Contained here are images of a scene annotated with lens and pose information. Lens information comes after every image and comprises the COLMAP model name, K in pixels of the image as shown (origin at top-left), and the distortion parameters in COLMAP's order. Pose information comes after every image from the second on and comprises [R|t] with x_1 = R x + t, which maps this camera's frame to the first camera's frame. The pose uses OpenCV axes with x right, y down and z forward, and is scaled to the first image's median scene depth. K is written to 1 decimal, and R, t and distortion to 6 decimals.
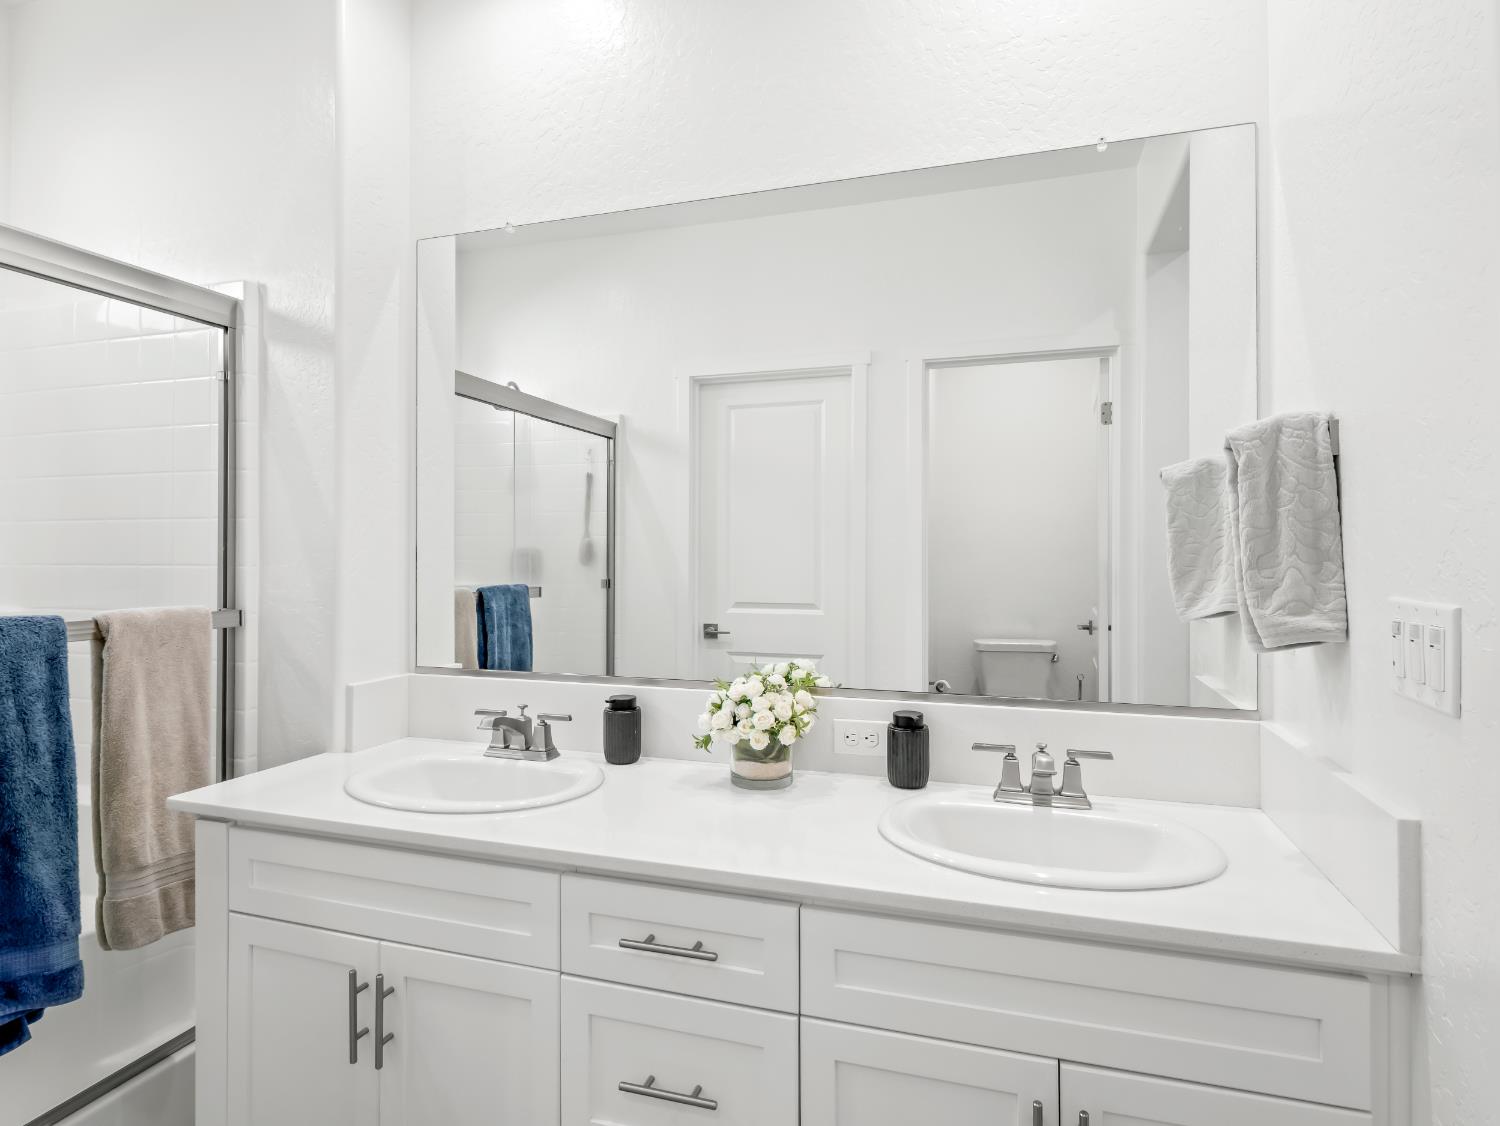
lens RADIAL K [[821.4, 0, 758.5], [0, 821.4, 548.5], [0, 0, 1]] dist [0.001084, -0.001039]
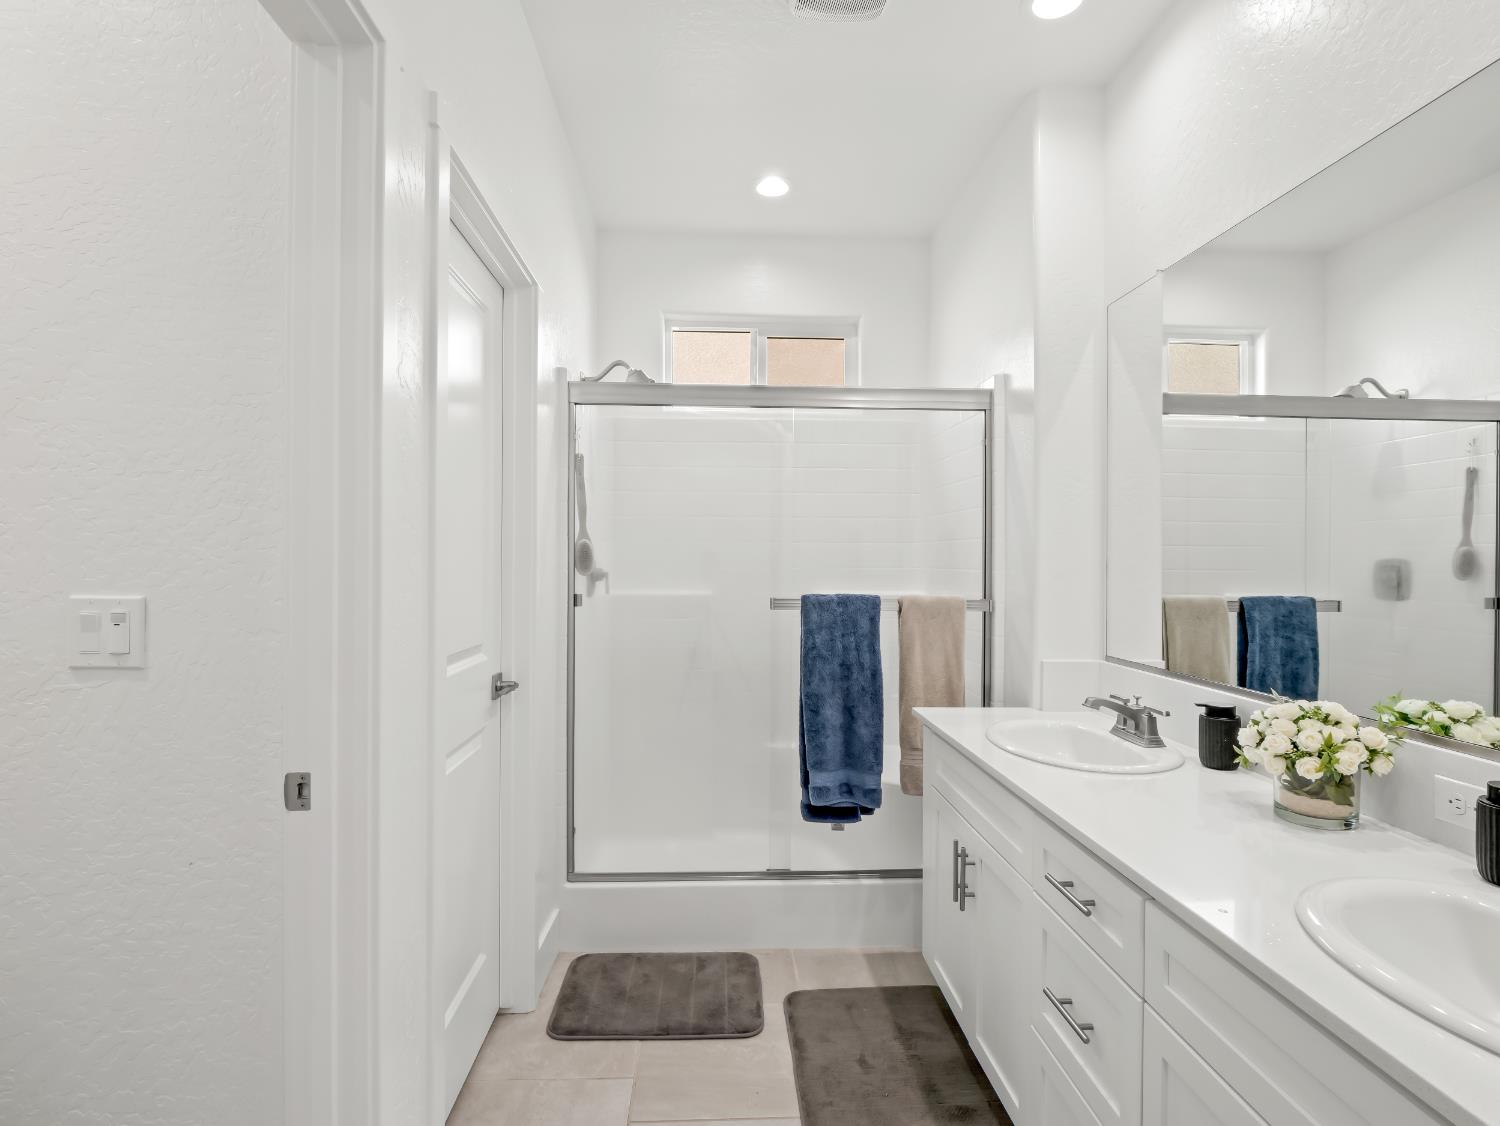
lens RADIAL K [[756.4, 0, 742.9], [0, 756.4, 555.6], [0, 0, 1]] dist [-0.009475, -0.004329]
pose [[0.350396, -0.002540, -0.936598, 0.508375], [-0.002247, 0.999991, -0.003553, 0.000612], [0.936599, 0.003349, 0.350387, 0.116468]]
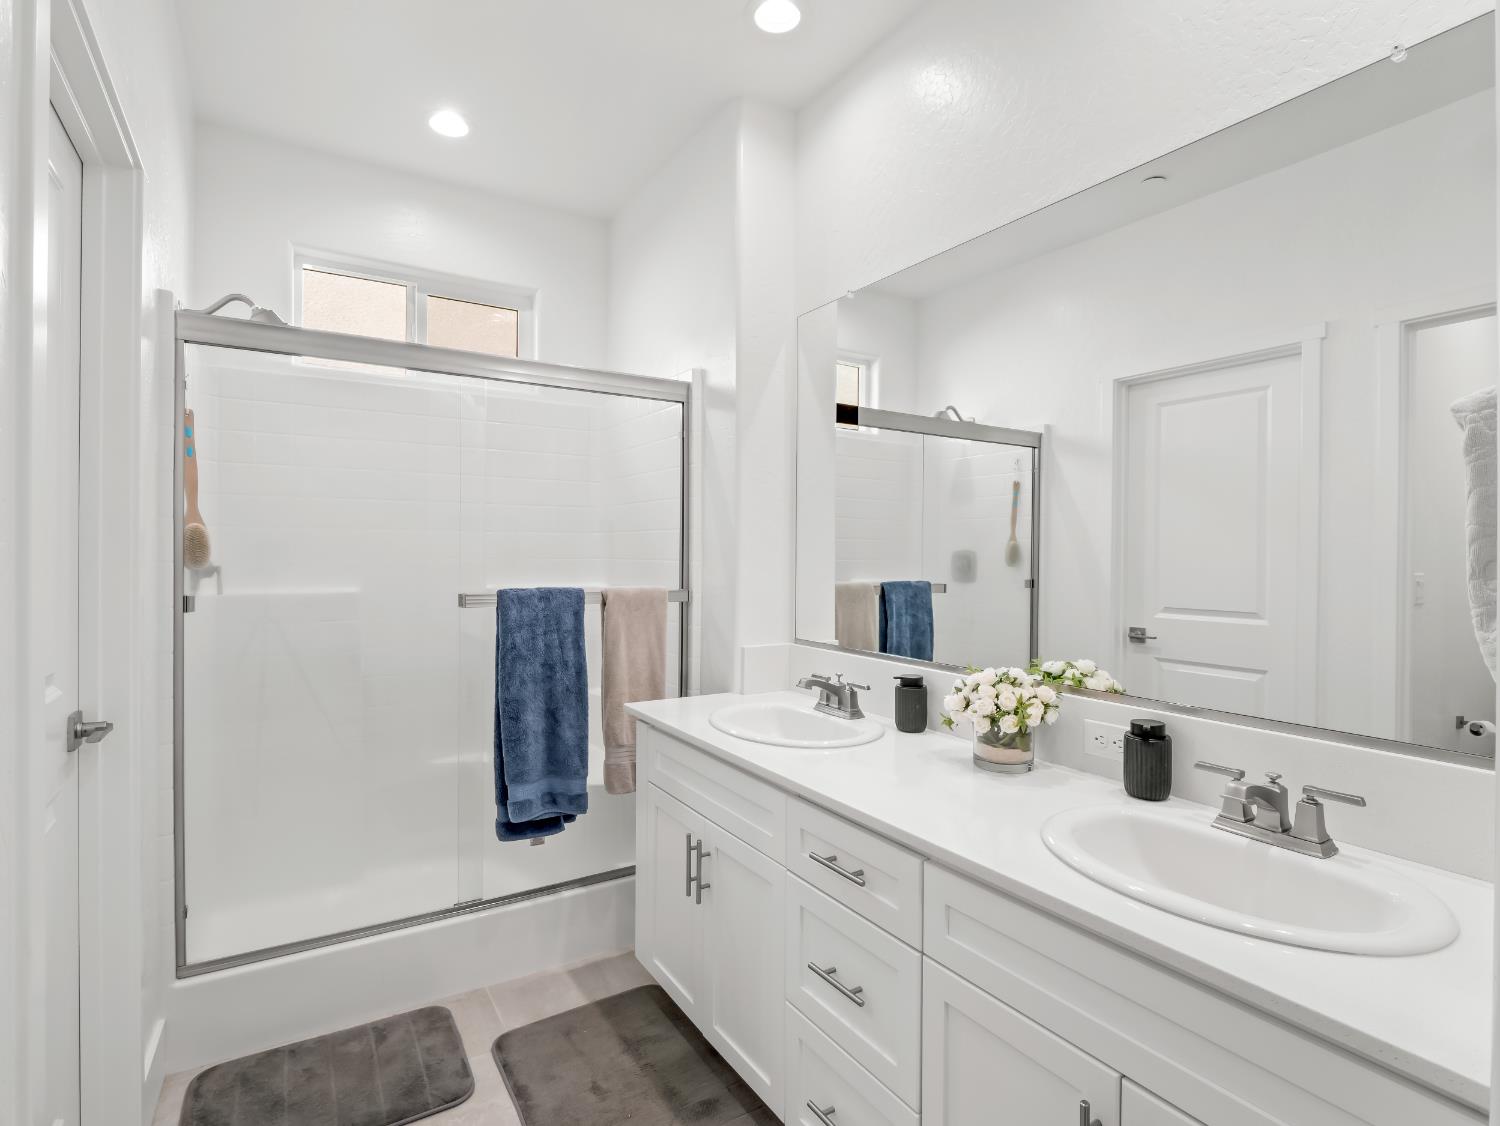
lens RADIAL K [[756.4, 0, 749.5], [0, 756.4, 553.0], [0, 0, 1]] dist [-0.009475, -0.004329]
pose [[0.764888, 0.005522, -0.644140, 0.356745], [-0.003990, 0.999985, 0.003834, 0.001238], [0.644151, -0.000363, 0.764898, 0.021940]]
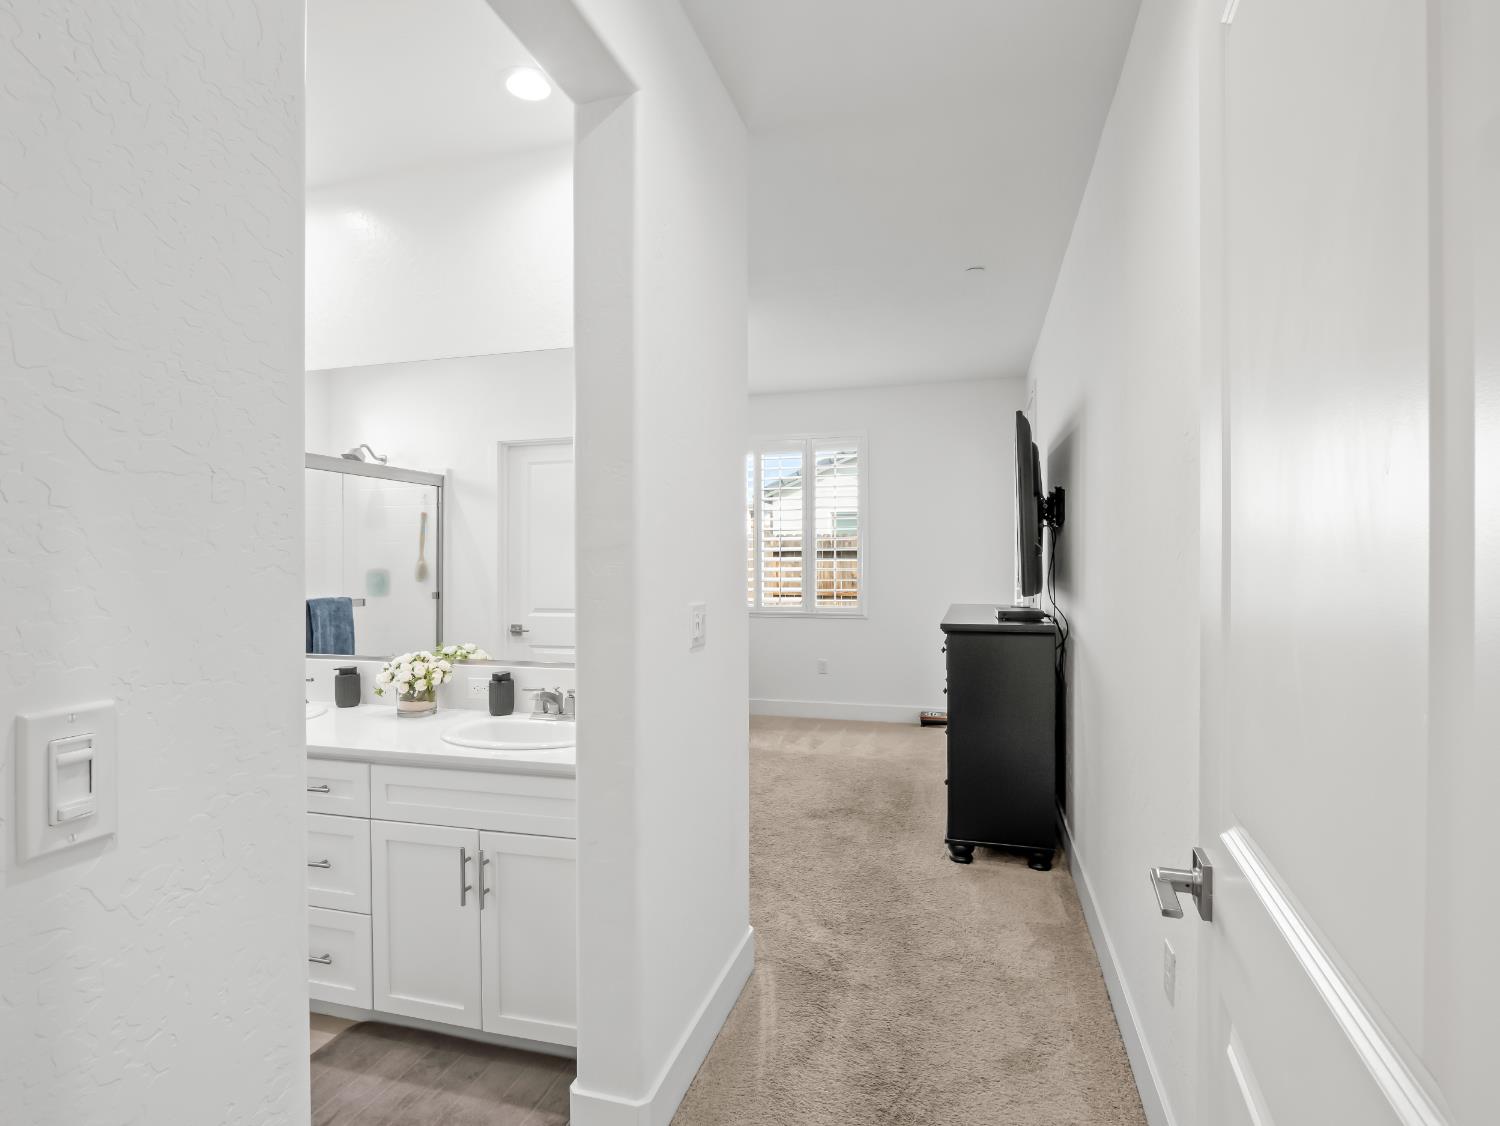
lens RADIAL K [[756.4, 0, 766.0], [0, 756.4, 565.2], [0, 0, 1]] dist [-0.009475, -0.004329]
pose [[0.997962, -0.004339, 0.063660, 0.577542], [0.003747, 0.999949, 0.009421, -0.033590], [-0.063698, -0.009163, 0.997927, -0.556739]]
